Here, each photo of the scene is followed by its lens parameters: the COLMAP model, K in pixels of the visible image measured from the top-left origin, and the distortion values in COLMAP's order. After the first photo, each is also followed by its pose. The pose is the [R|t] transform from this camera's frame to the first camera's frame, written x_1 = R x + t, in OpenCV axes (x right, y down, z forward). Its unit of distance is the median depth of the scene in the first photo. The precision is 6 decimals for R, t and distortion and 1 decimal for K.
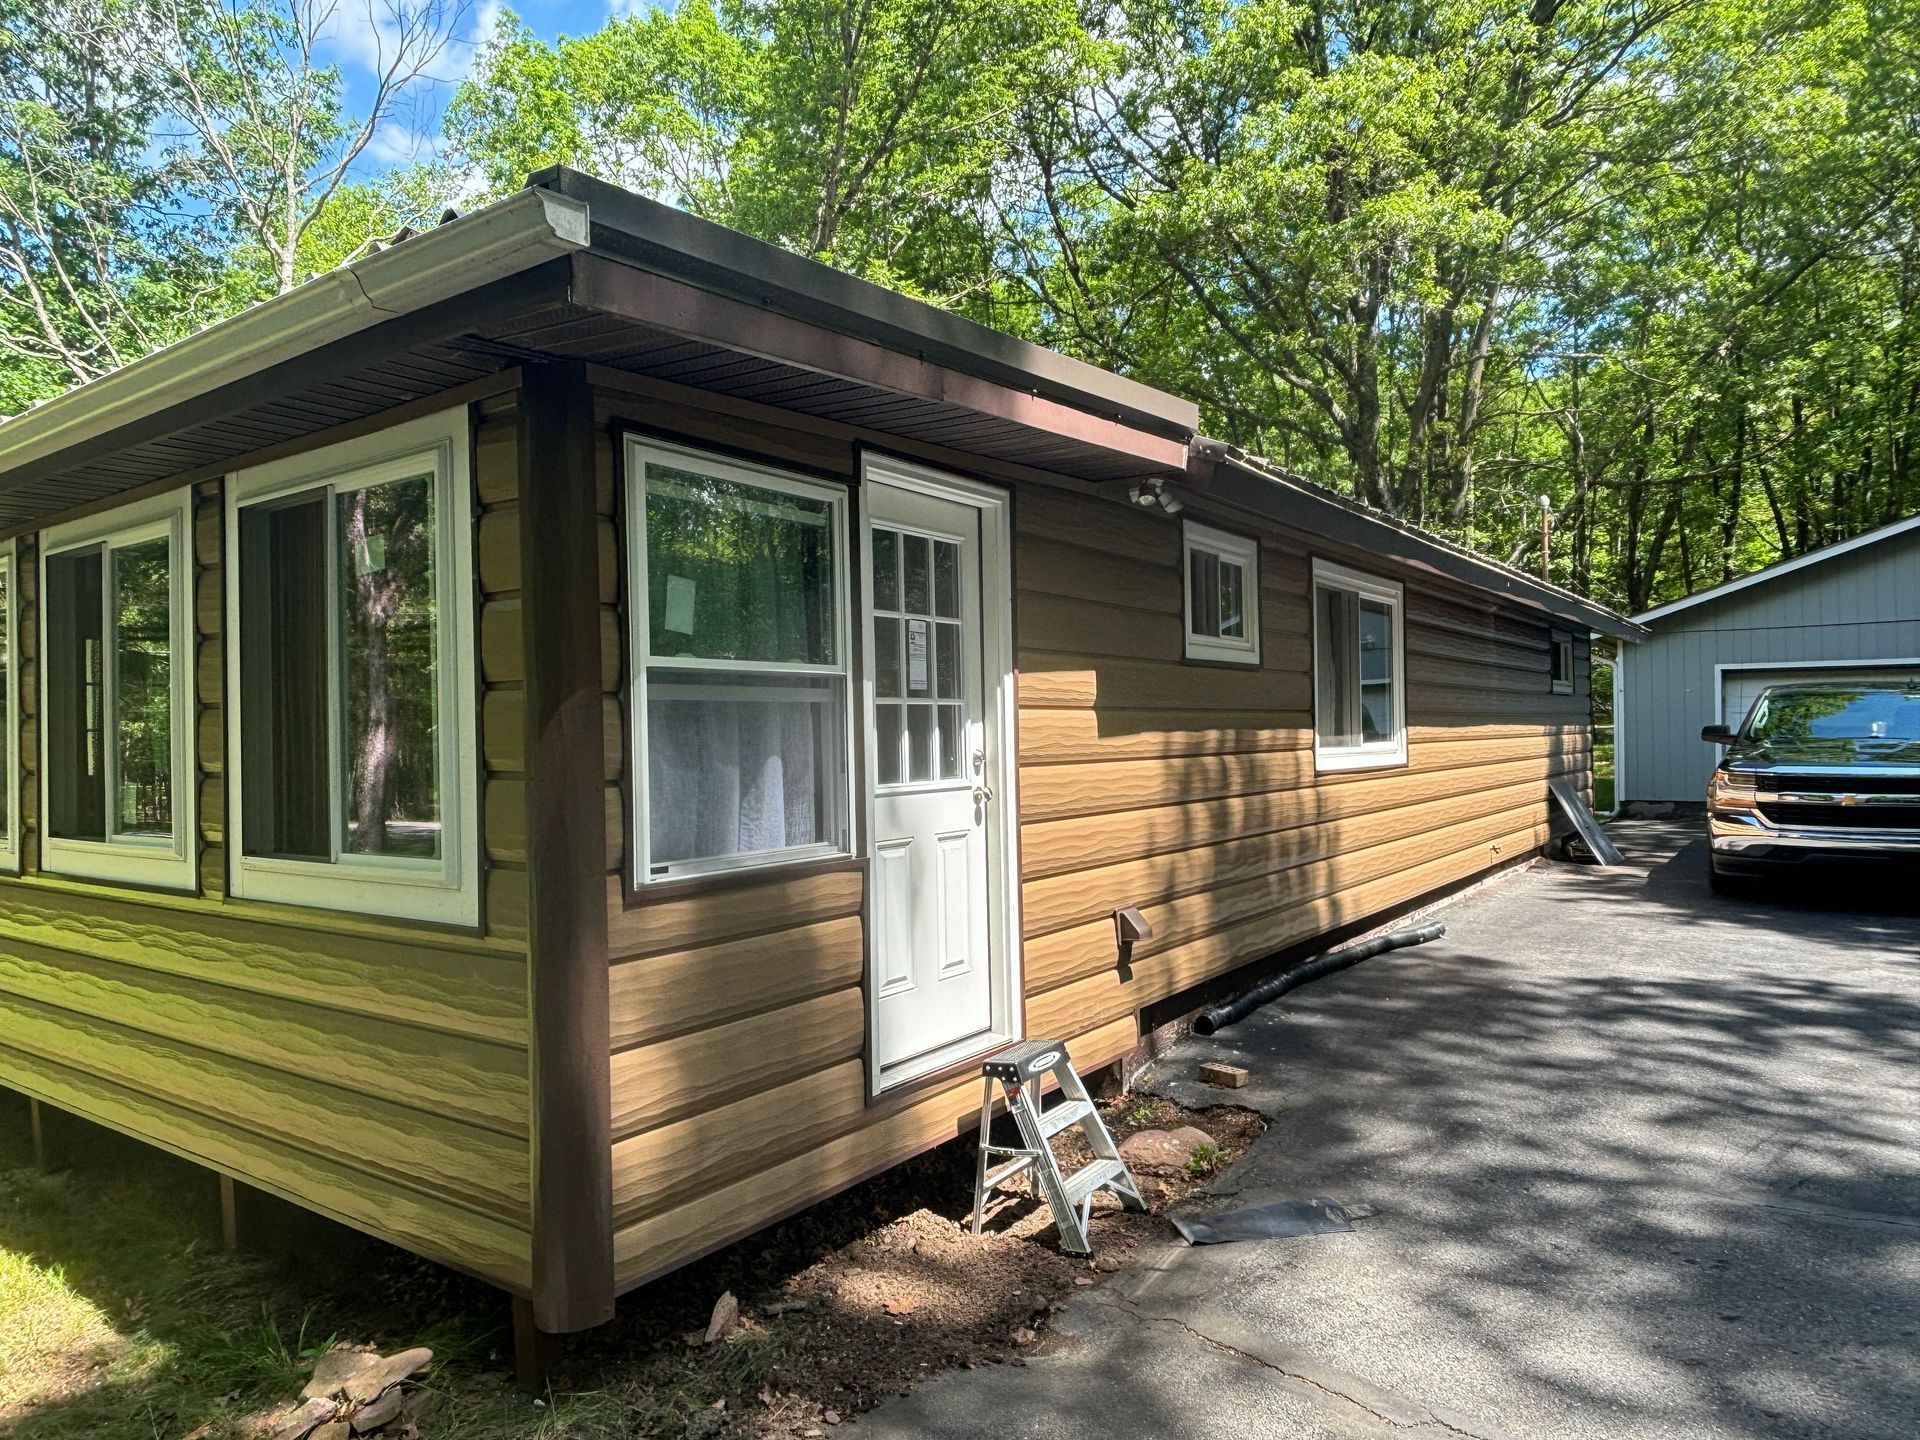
lens RADIAL K [[1278.0, 0, 959.5], [0, 1278.0, 709.7], [0, 0, 1]] dist [-0.001838, -0.003181]
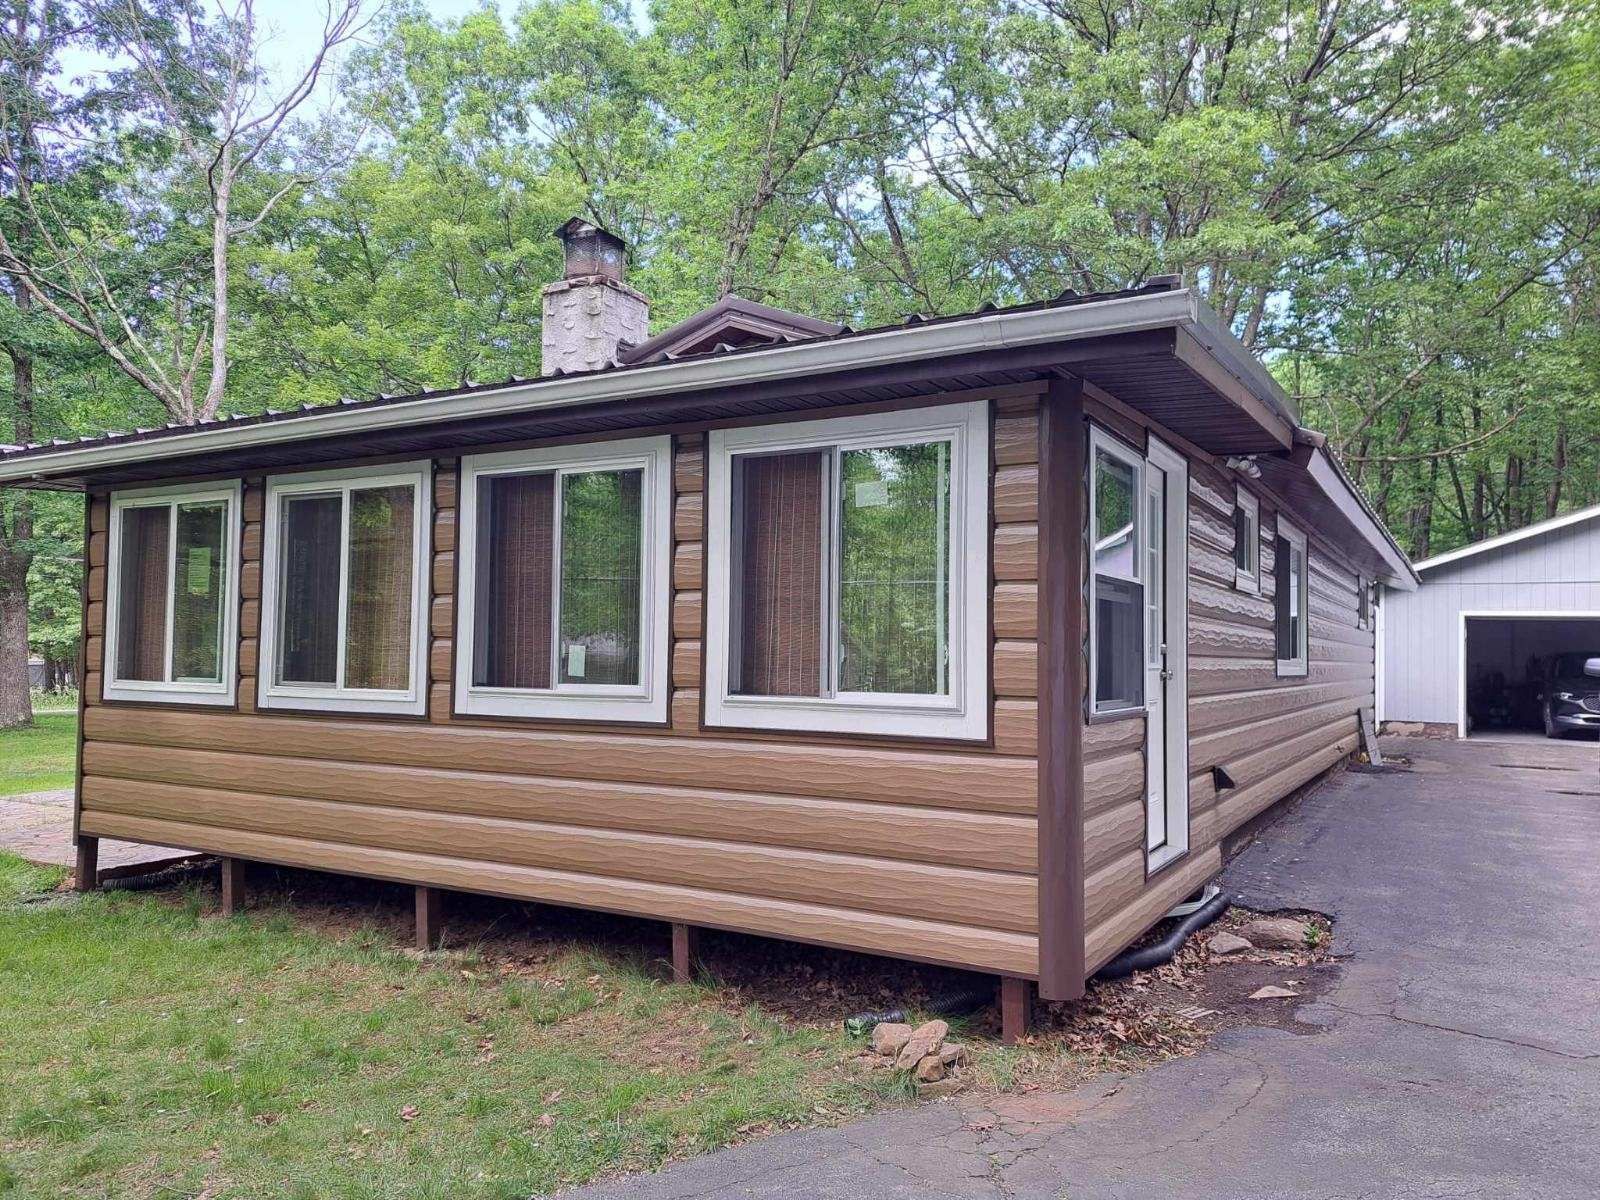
lens RADIAL K [[1193.8, 0, 801.6], [0, 1193.8, 602.8], [0, 0, 1]] dist [-0.003197, -0.001781]
pose [[0.994945, 0.030662, 0.095626, -0.603666], [-0.027693, 0.999097, -0.032221, 0.048664], [-0.096528, 0.029410, 0.994896, -0.328346]]
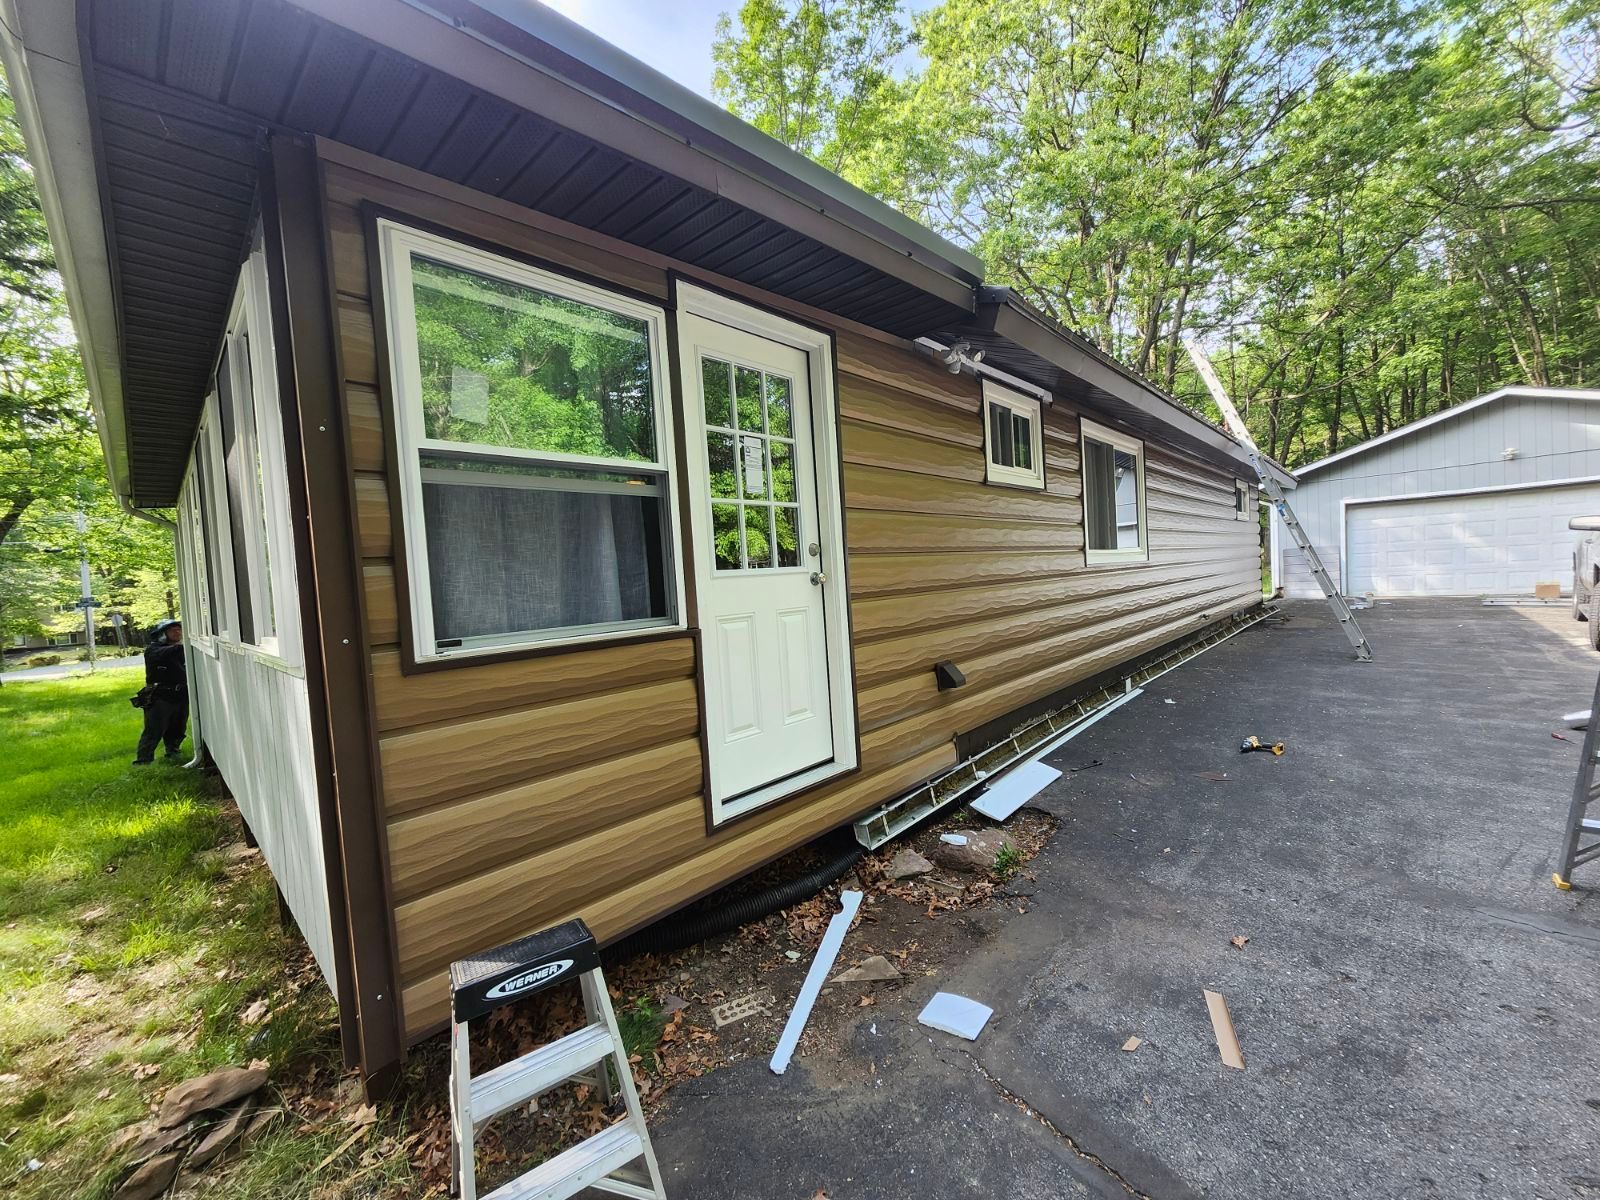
lens RADIAL K [[627.1, 0, 797.8], [0, 627.1, 601.3], [0, 0, 1]] dist [-0.016331, 0.000254]
pose [[0.988001, -0.036117, -0.150163, 0.107032], [0.044959, 0.997423, 0.055909, 0.062164], [0.147757, -0.061989, 0.987079, 0.442678]]
